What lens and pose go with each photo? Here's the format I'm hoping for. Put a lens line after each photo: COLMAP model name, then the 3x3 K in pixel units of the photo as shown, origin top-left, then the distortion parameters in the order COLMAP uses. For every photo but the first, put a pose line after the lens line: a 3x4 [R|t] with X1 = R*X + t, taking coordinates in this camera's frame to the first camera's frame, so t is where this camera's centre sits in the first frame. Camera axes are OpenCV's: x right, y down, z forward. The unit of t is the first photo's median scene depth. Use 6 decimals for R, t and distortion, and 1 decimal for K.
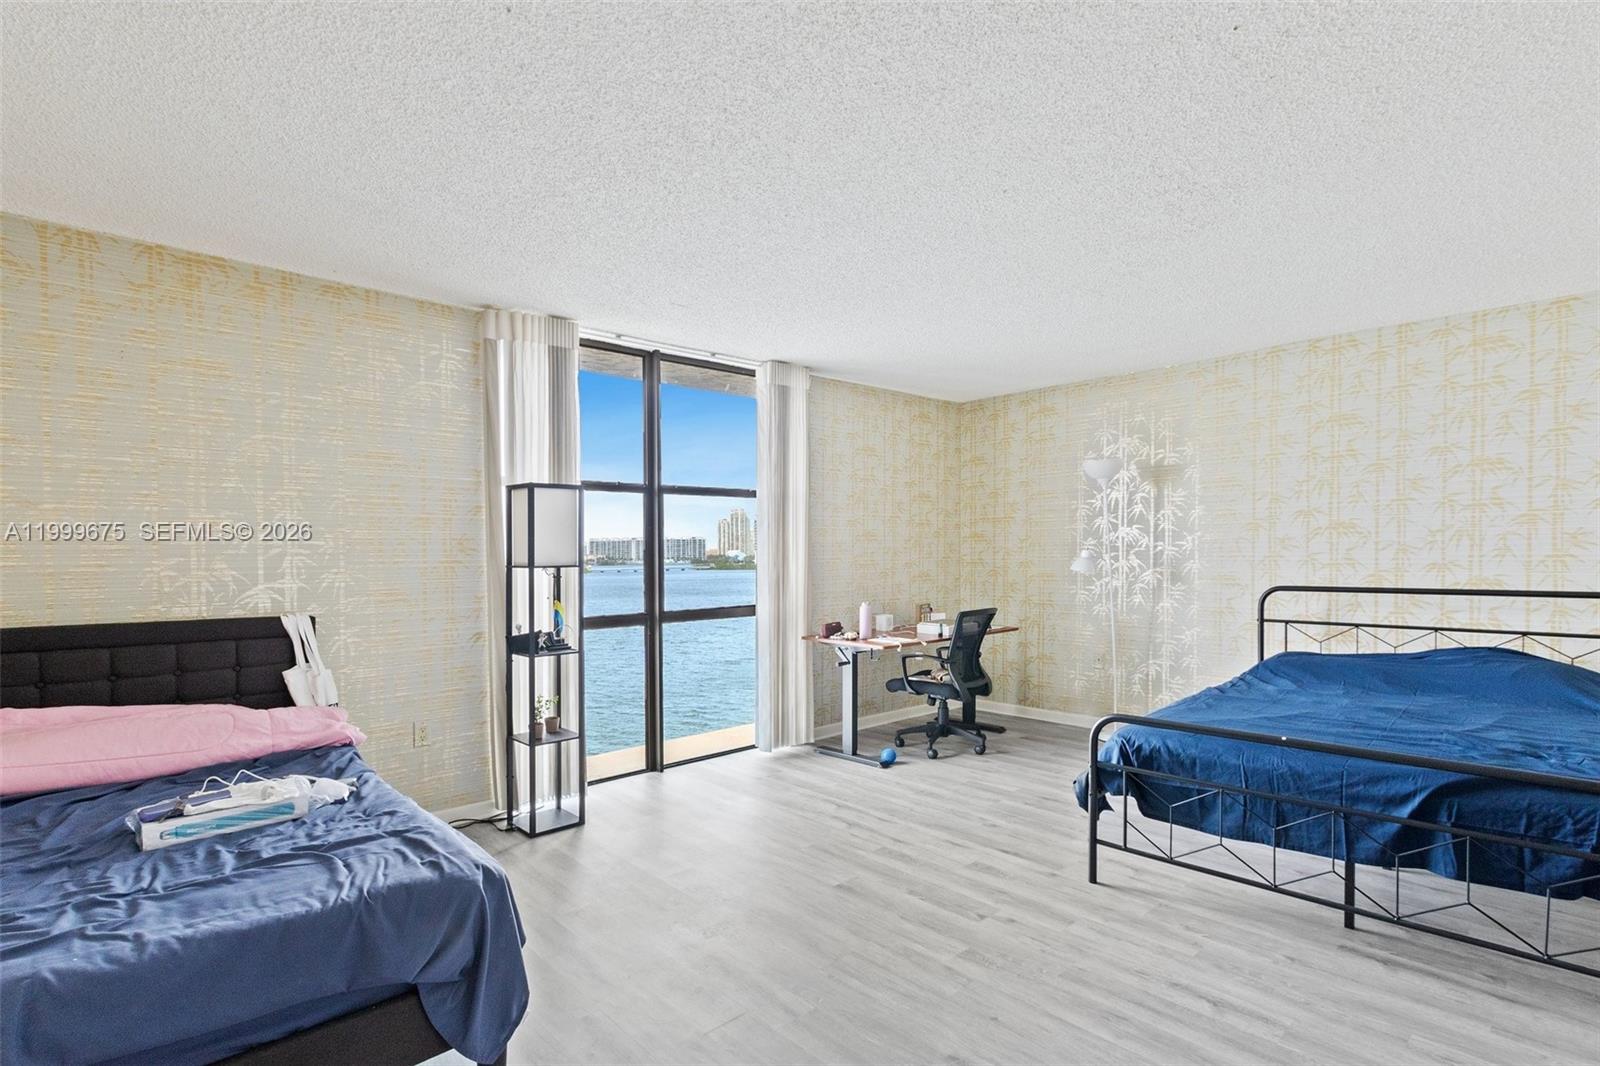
lens RADIAL K [[784.7, 0, 840.3], [0, 784.7, 567.4], [0, 0, 1]] dist [-0.000810, -0.000678]
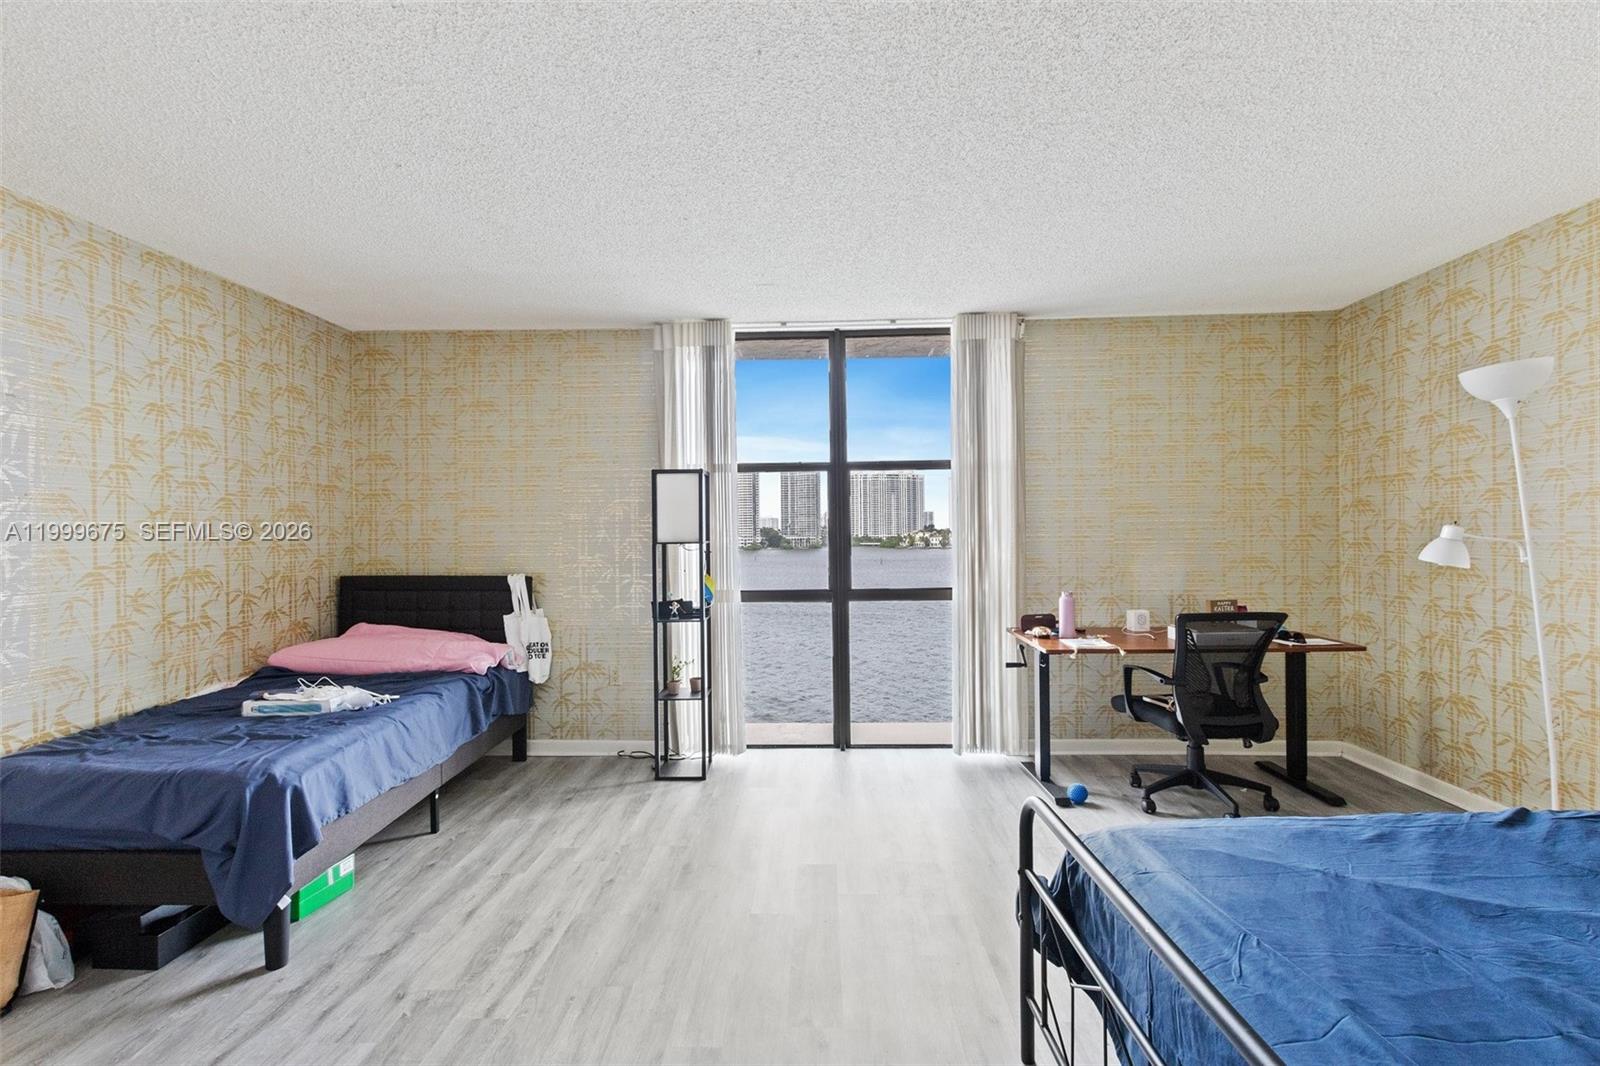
lens RADIAL K [[745.5, 0, 793.8], [0, 745.5, 525.6], [0, 0, 1]] dist [0.002047, -0.000323]
pose [[0.698862, -0.003328, -0.715249, 0.398414], [-0.011152, 0.999817, -0.015548, -0.008534], [0.715170, 0.018842, 0.698697, 0.286974]]
